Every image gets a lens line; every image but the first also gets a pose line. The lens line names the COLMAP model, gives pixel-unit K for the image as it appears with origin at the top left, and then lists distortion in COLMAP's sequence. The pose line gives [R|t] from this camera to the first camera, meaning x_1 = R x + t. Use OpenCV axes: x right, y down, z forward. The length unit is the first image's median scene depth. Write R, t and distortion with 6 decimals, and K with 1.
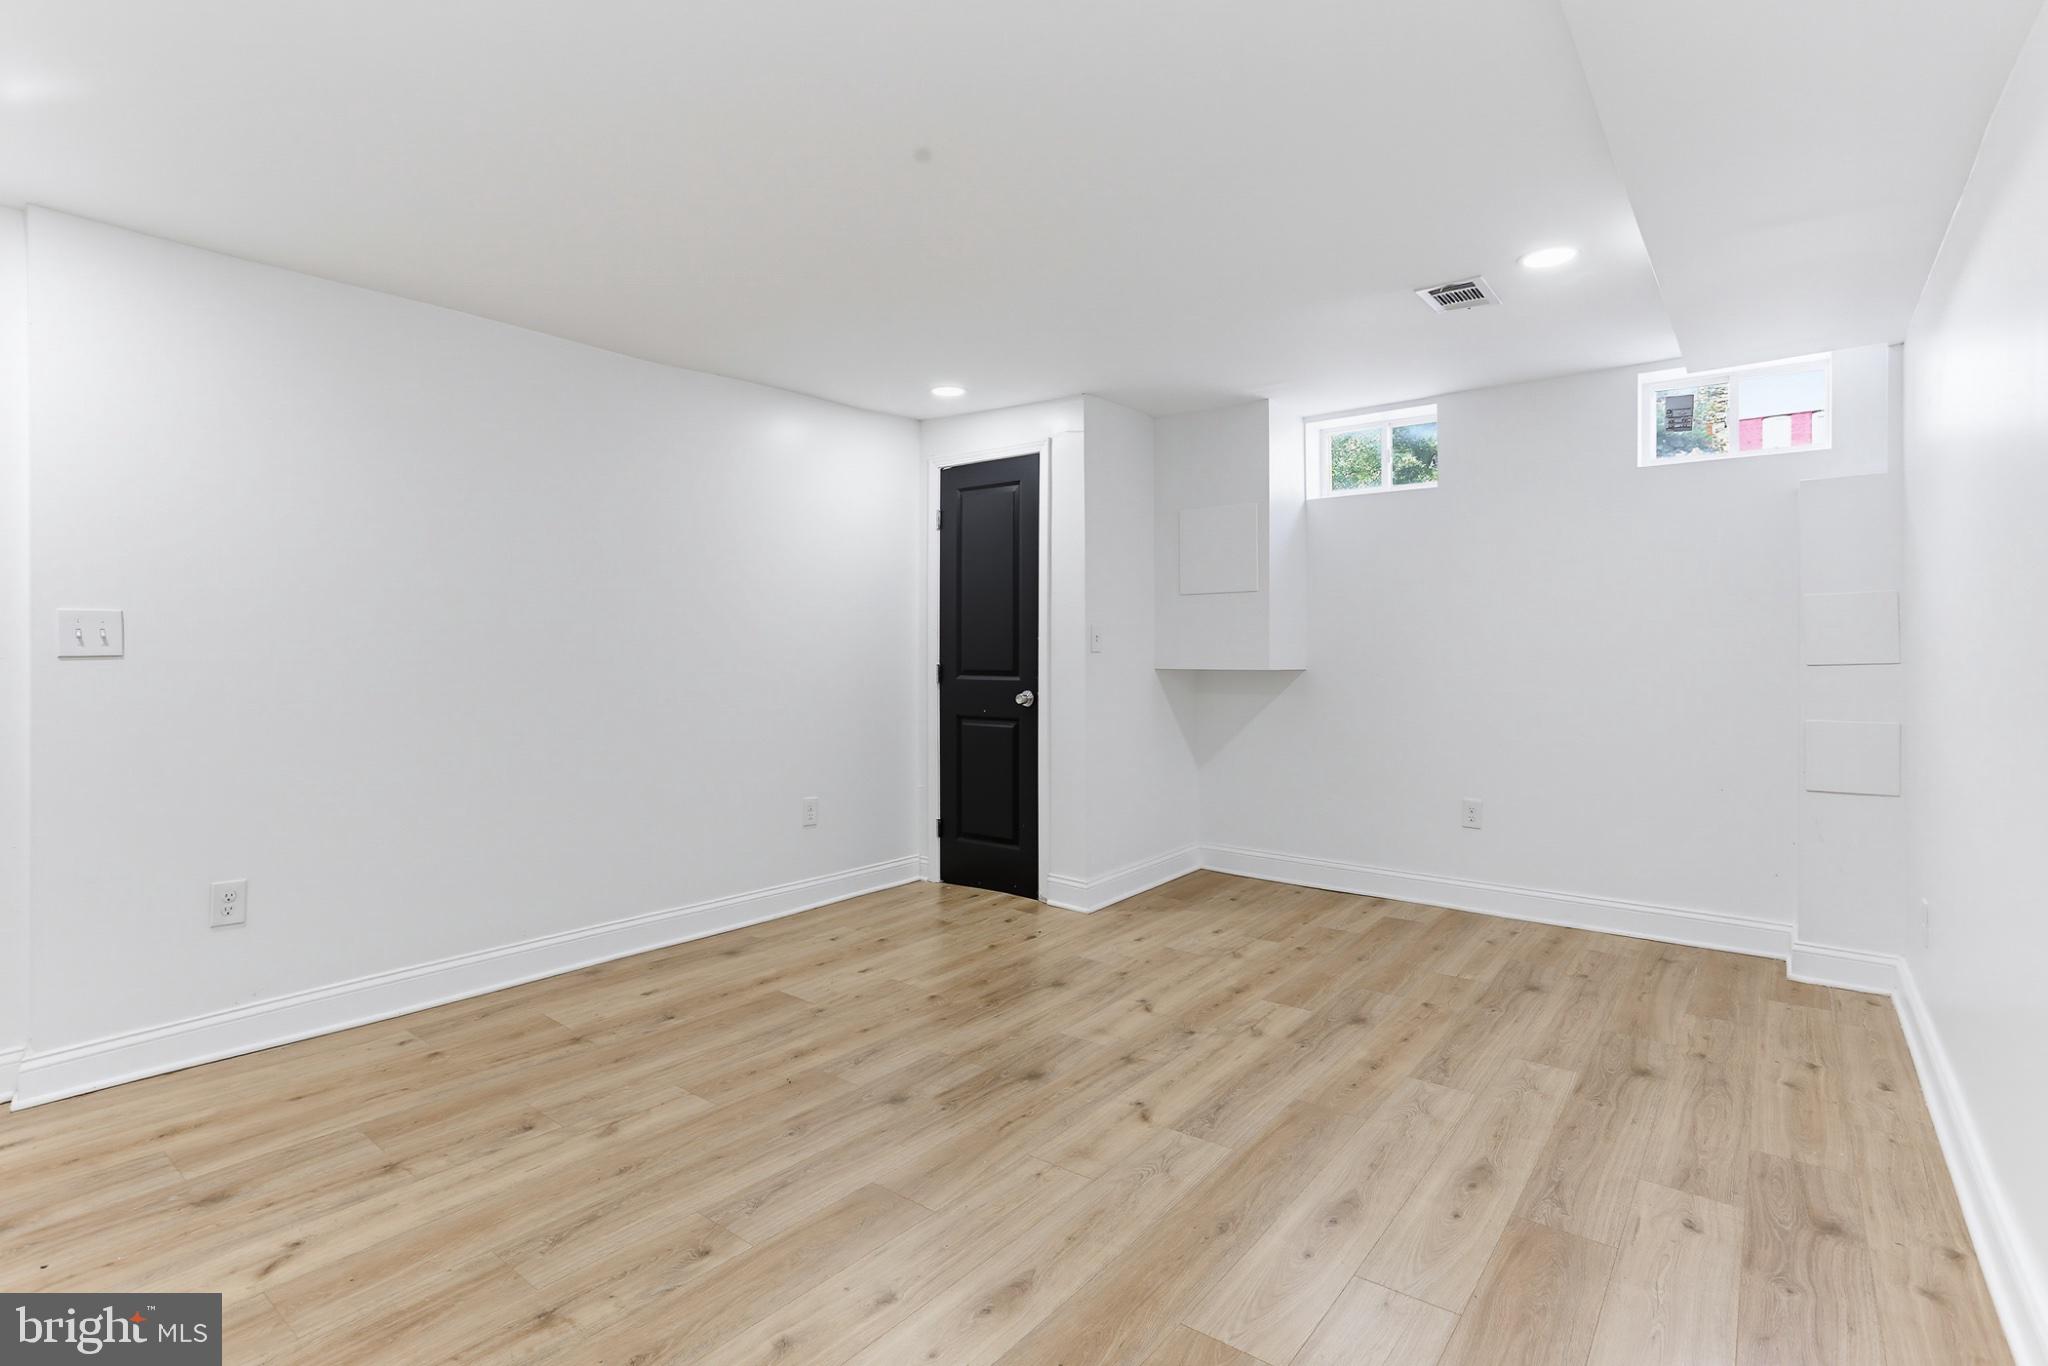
lens RADIAL K [[992.8, 0, 1021.2], [0, 992.8, 682.6], [0, 0, 1]] dist [-0.050093, 0.028915]
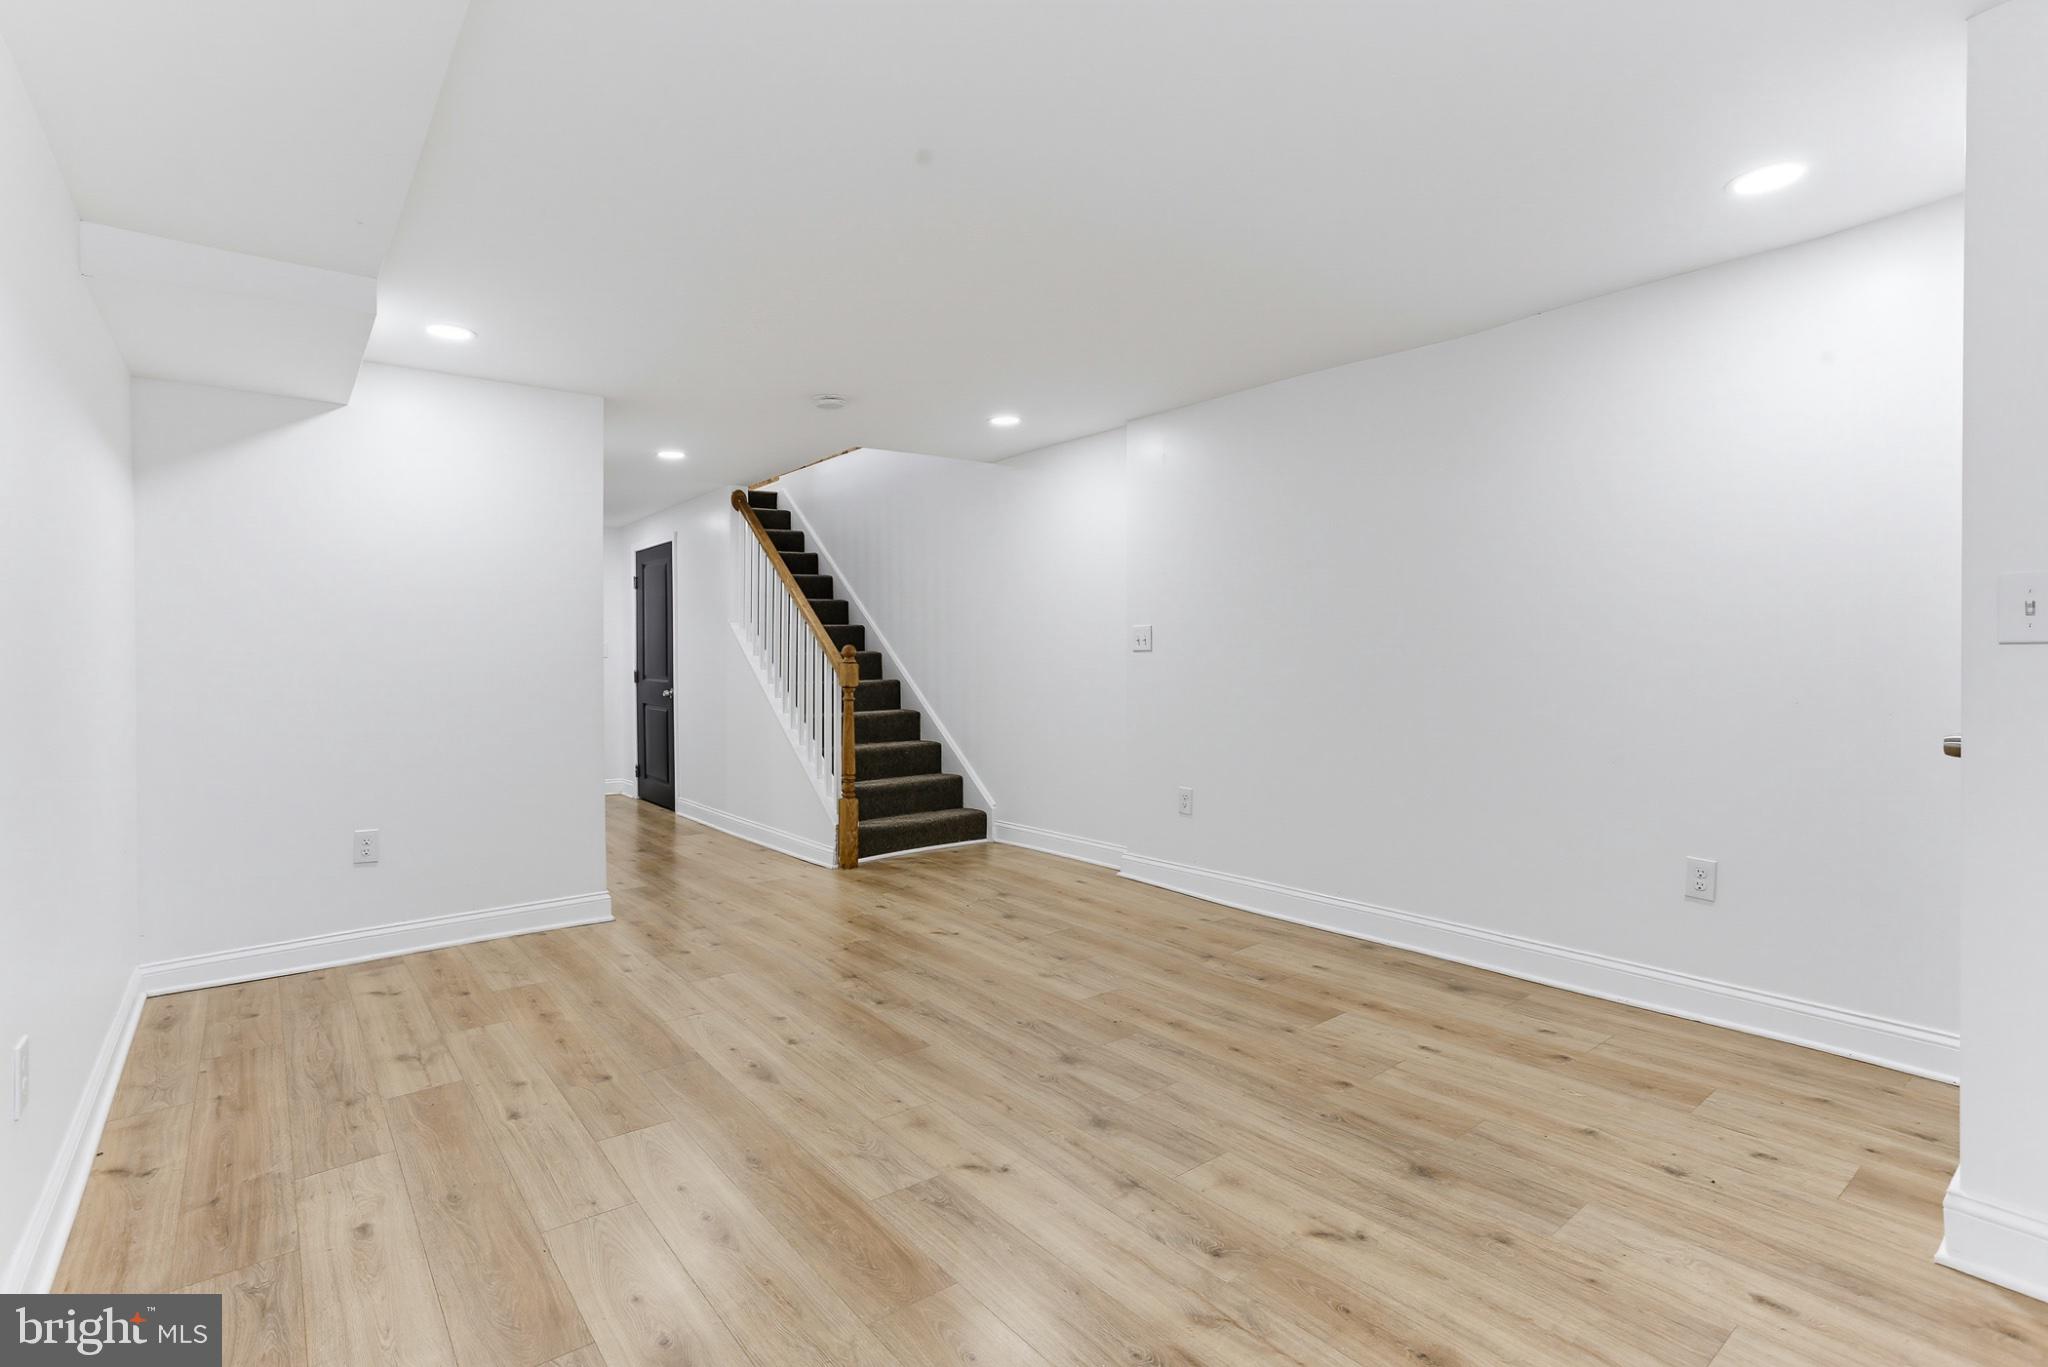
lens RADIAL K [[992.8, 0, 1021.2], [0, 992.8, 683.1], [0, 0, 1]] dist [-0.050093, 0.028915]
pose [[-0.238485, 0.031695, -0.970629, 0.913356], [-0.021647, 0.999045, 0.037942, -0.033086], [0.970905, 0.030059, -0.237571, 1.167954]]
